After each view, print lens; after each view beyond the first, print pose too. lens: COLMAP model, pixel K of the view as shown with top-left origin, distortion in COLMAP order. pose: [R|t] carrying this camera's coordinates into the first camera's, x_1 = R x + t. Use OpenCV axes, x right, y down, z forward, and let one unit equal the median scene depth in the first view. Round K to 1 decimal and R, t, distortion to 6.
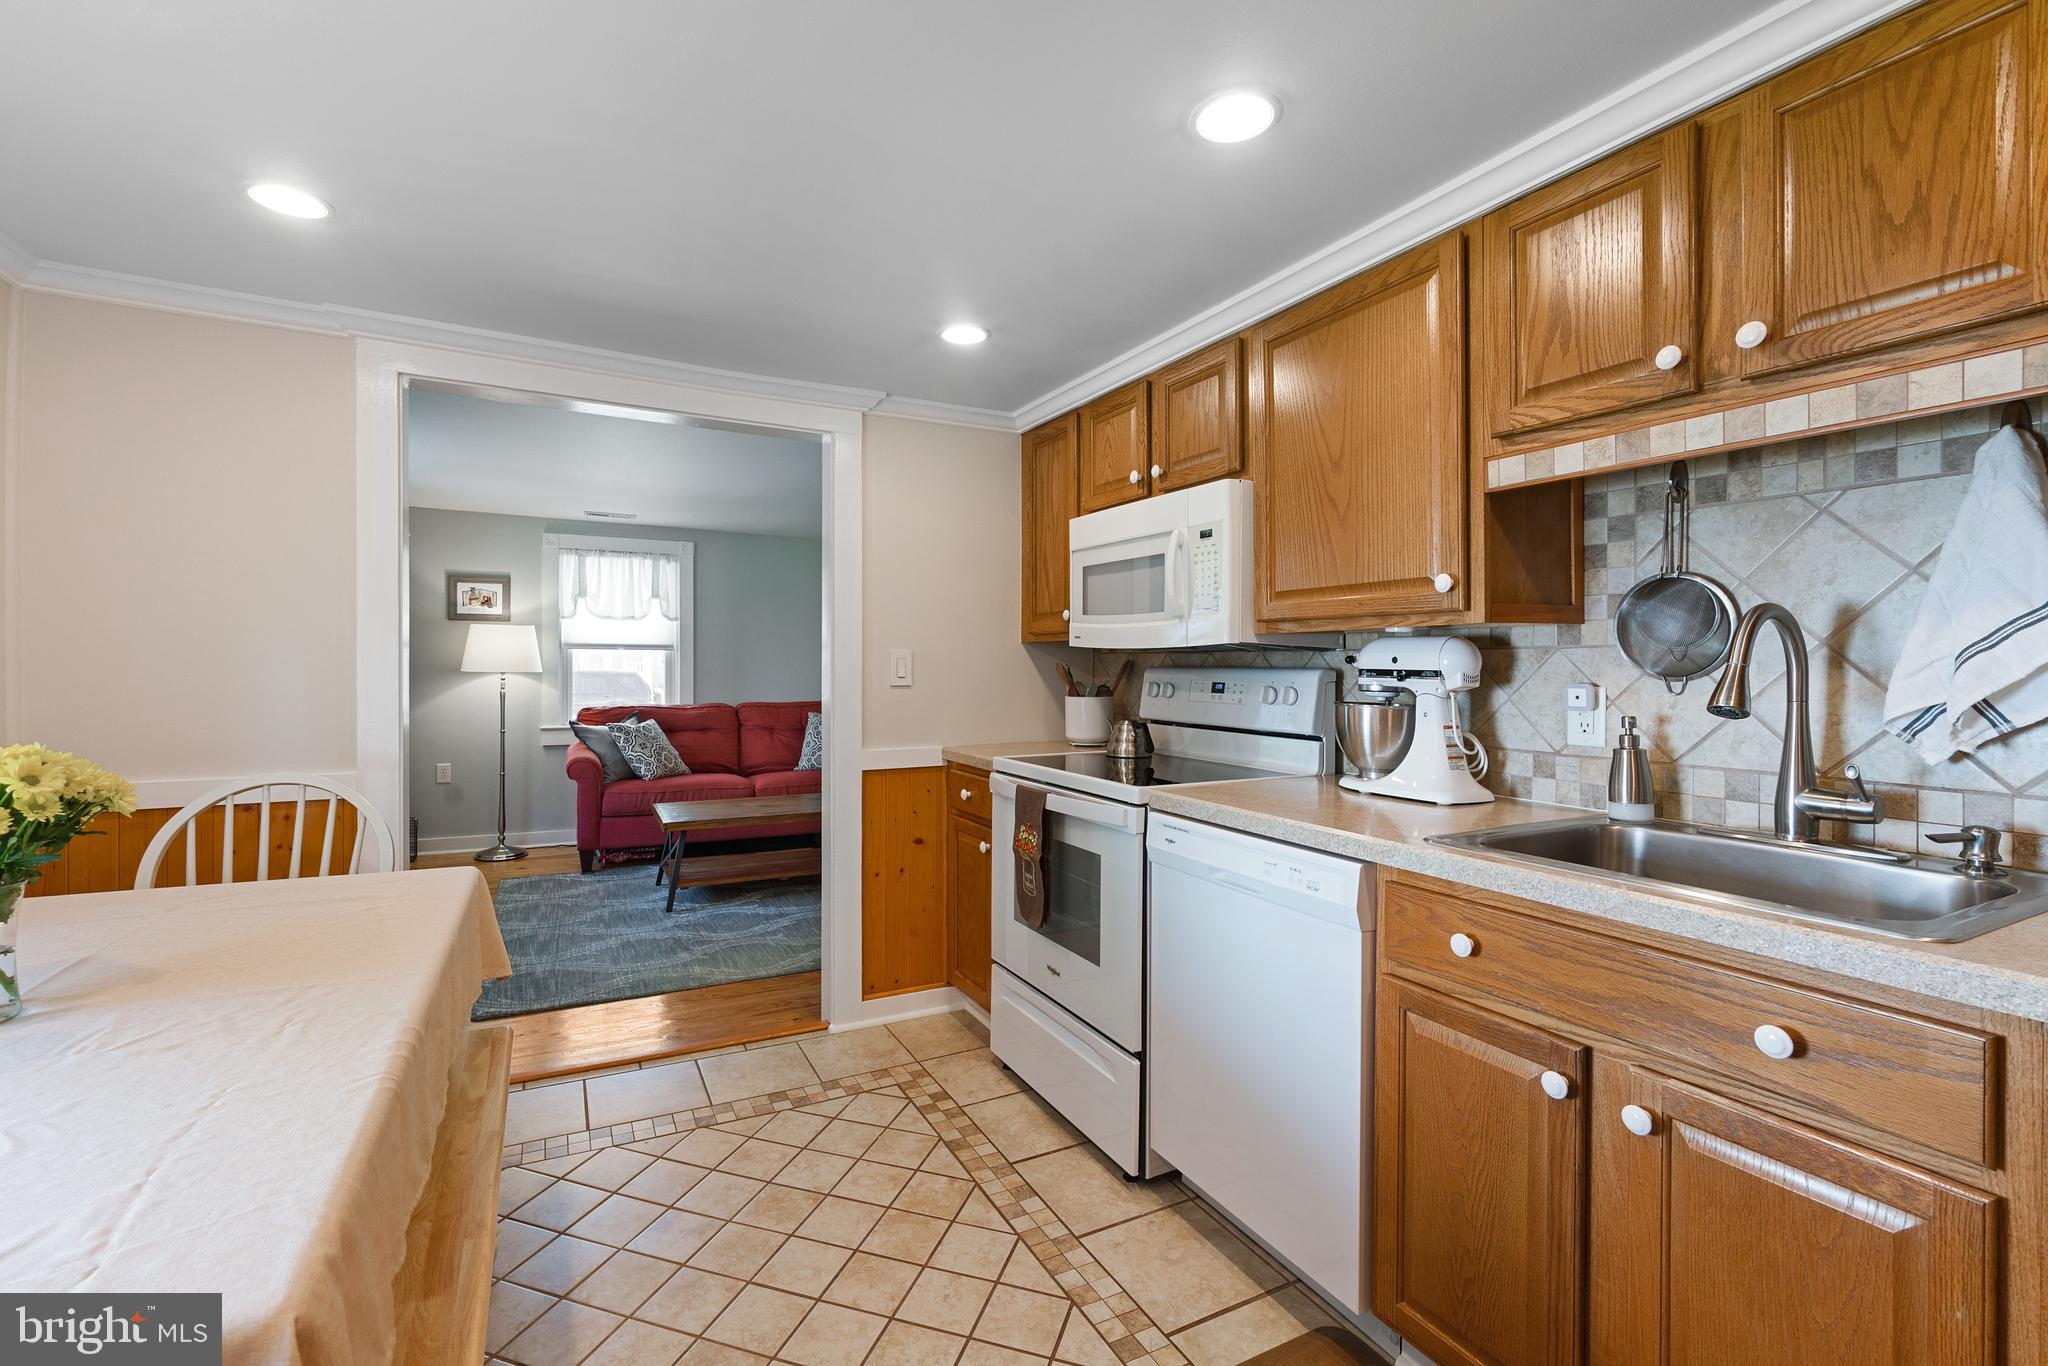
lens RADIAL K [[895.9, 0, 1015.6], [0, 895.9, 666.9], [0, 0, 1]] dist [-0.007540, 0.002177]
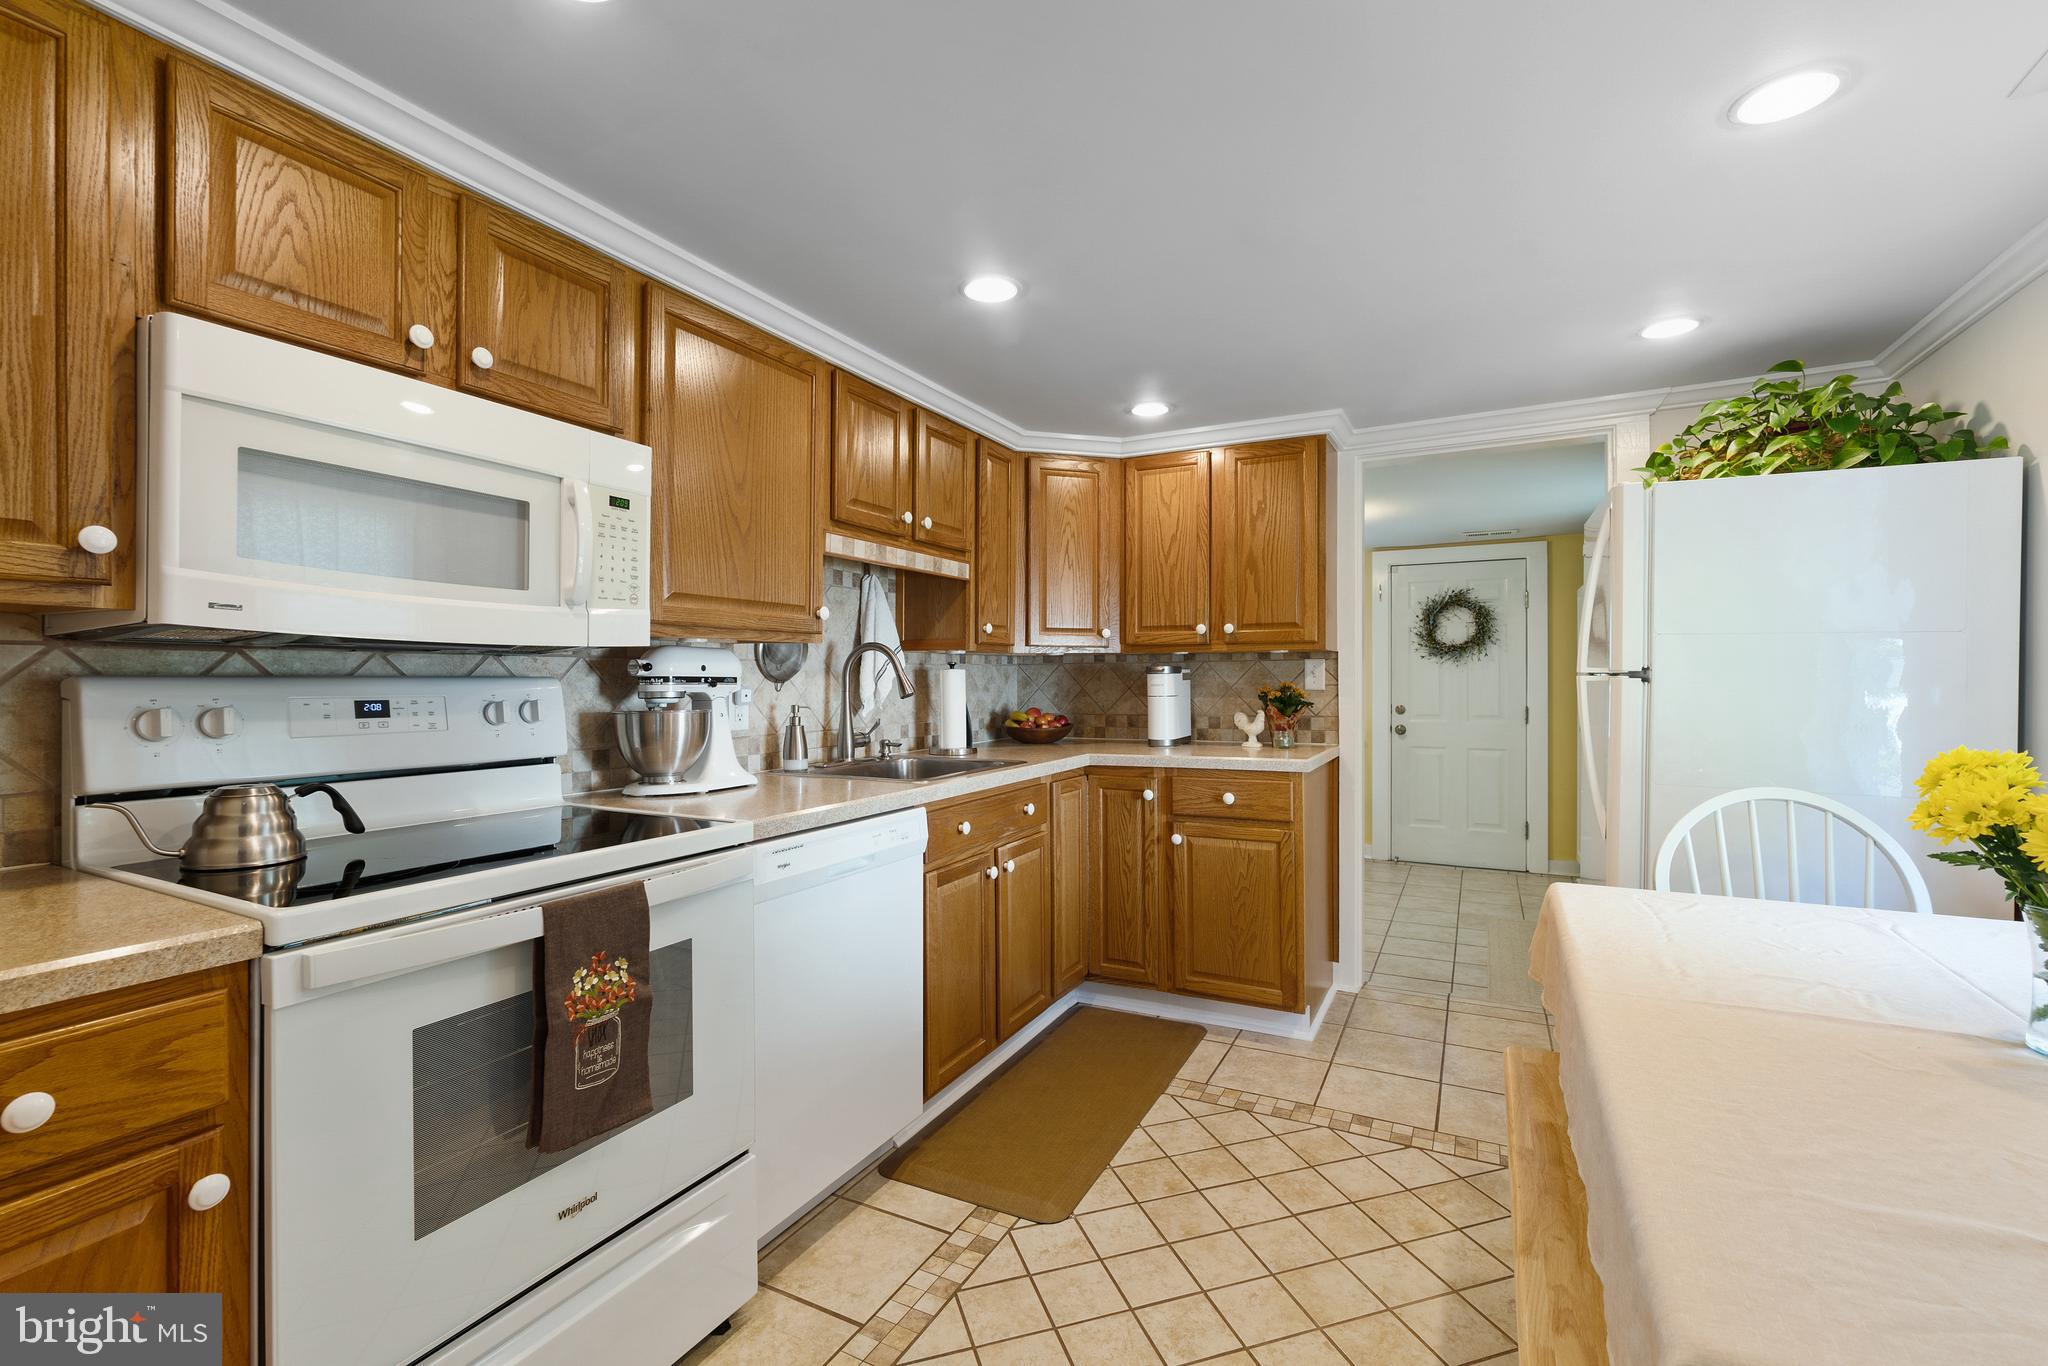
lens RADIAL K [[895.9, 0, 1018.4], [0, 895.9, 679.8], [0, 0, 1]] dist [-0.007540, 0.002177]
pose [[-0.574809, -0.003861, 0.818279, -0.761378], [0.002984, 0.999972, 0.006814, 0.000526], [-0.818282, 0.006358, -0.574781, 1.427876]]
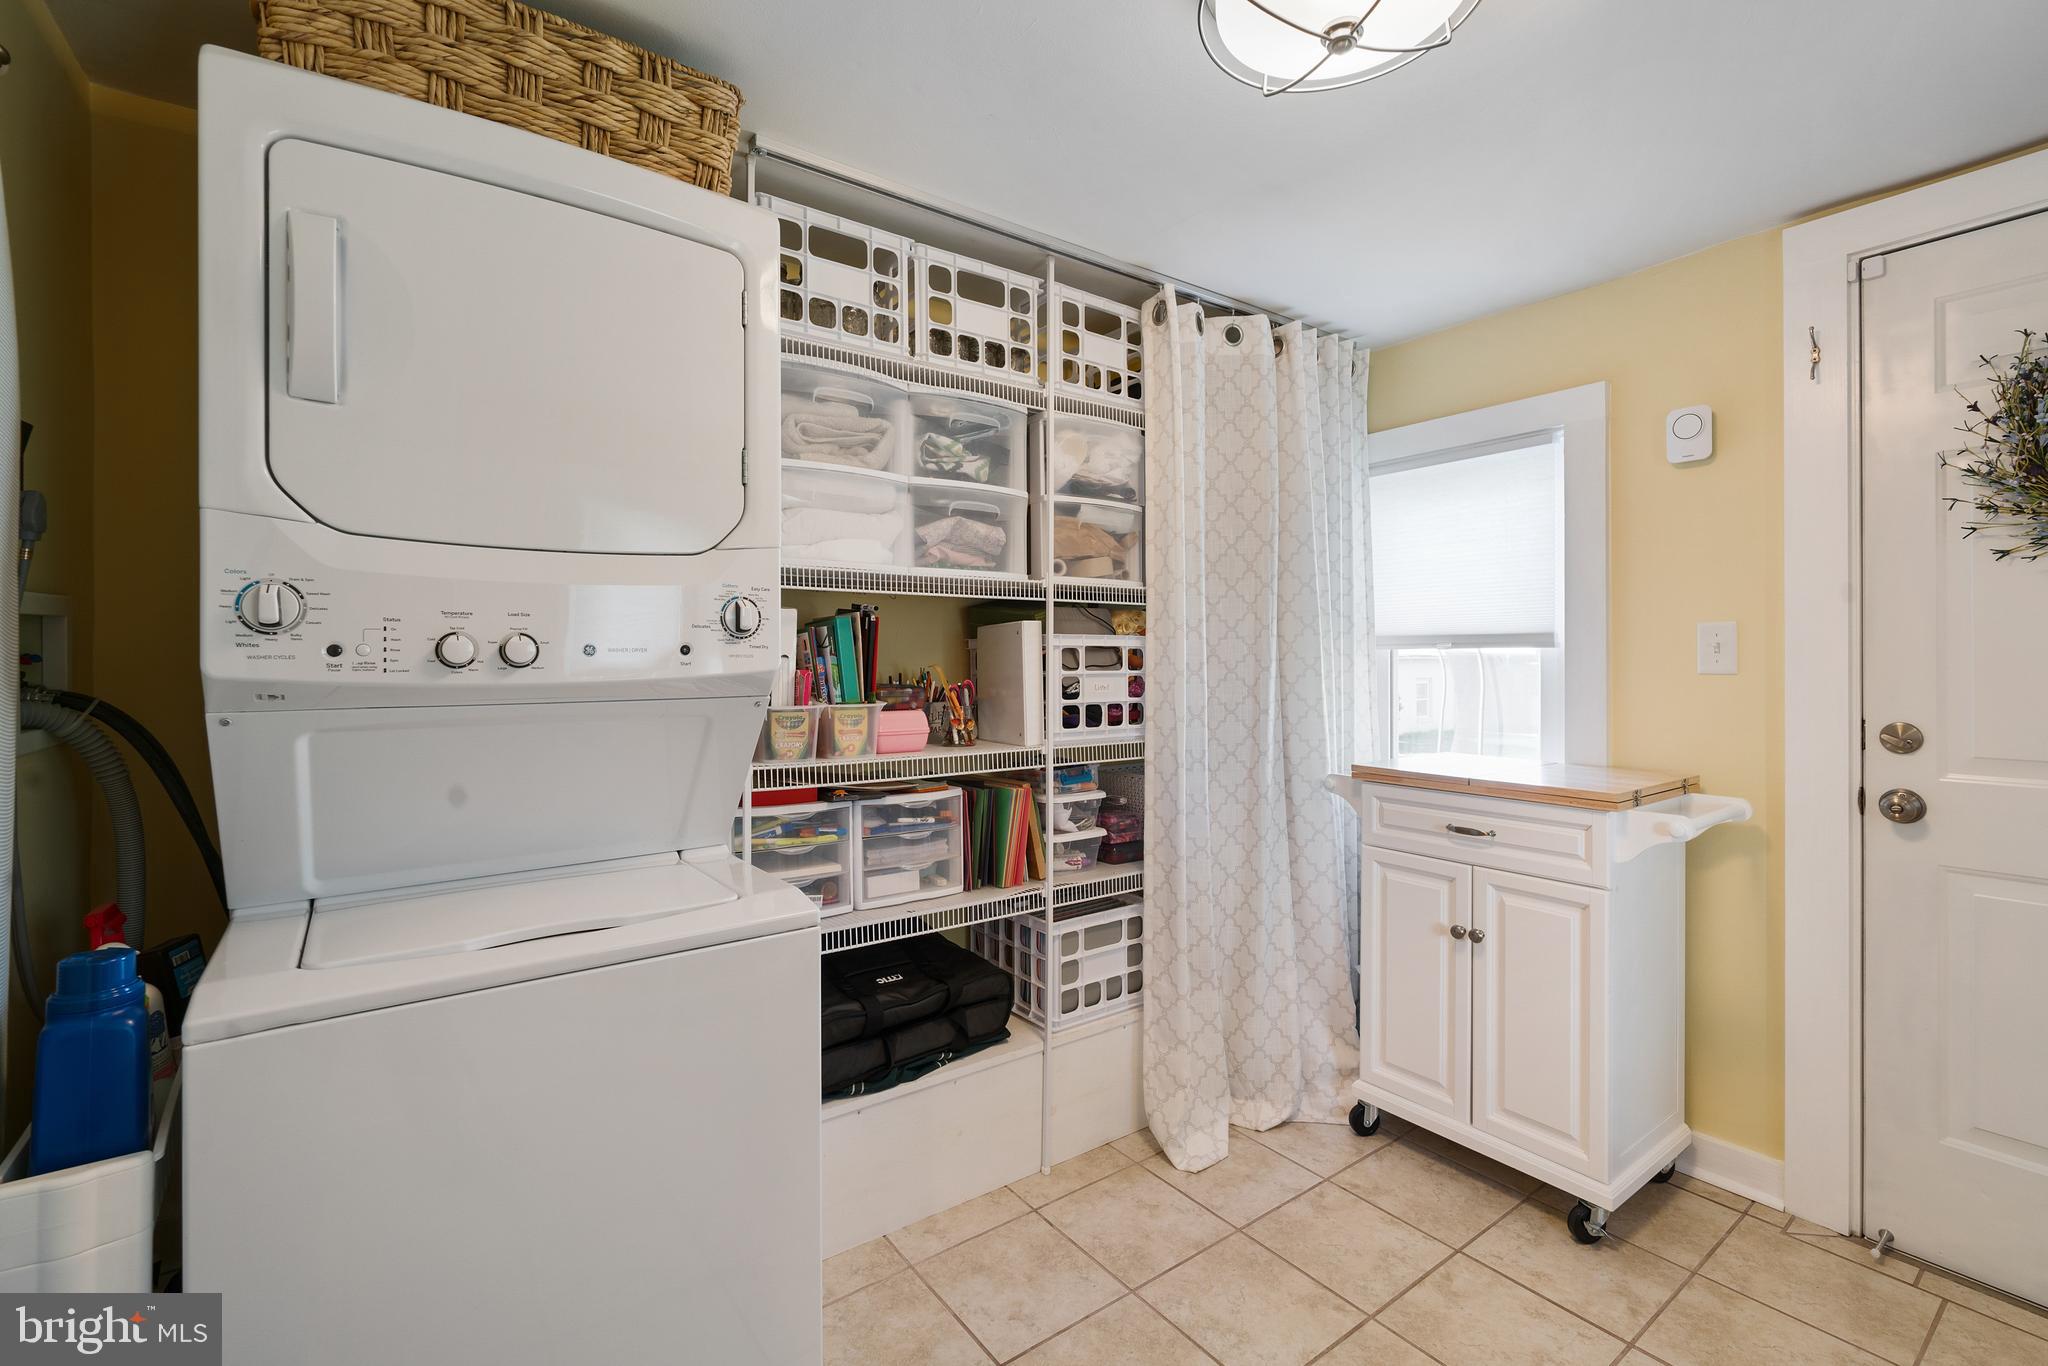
lens RADIAL K [[895.9, 0, 1028.1], [0, 895.9, 646.1], [0, 0, 1]] dist [-0.007540, 0.002177]
pose [[-0.158528, -0.002920, 0.987350, -0.728903], [0.005665, 0.999976, 0.003867, 0.001347], [-0.987338, 0.006207, -0.158508, 1.369273]]
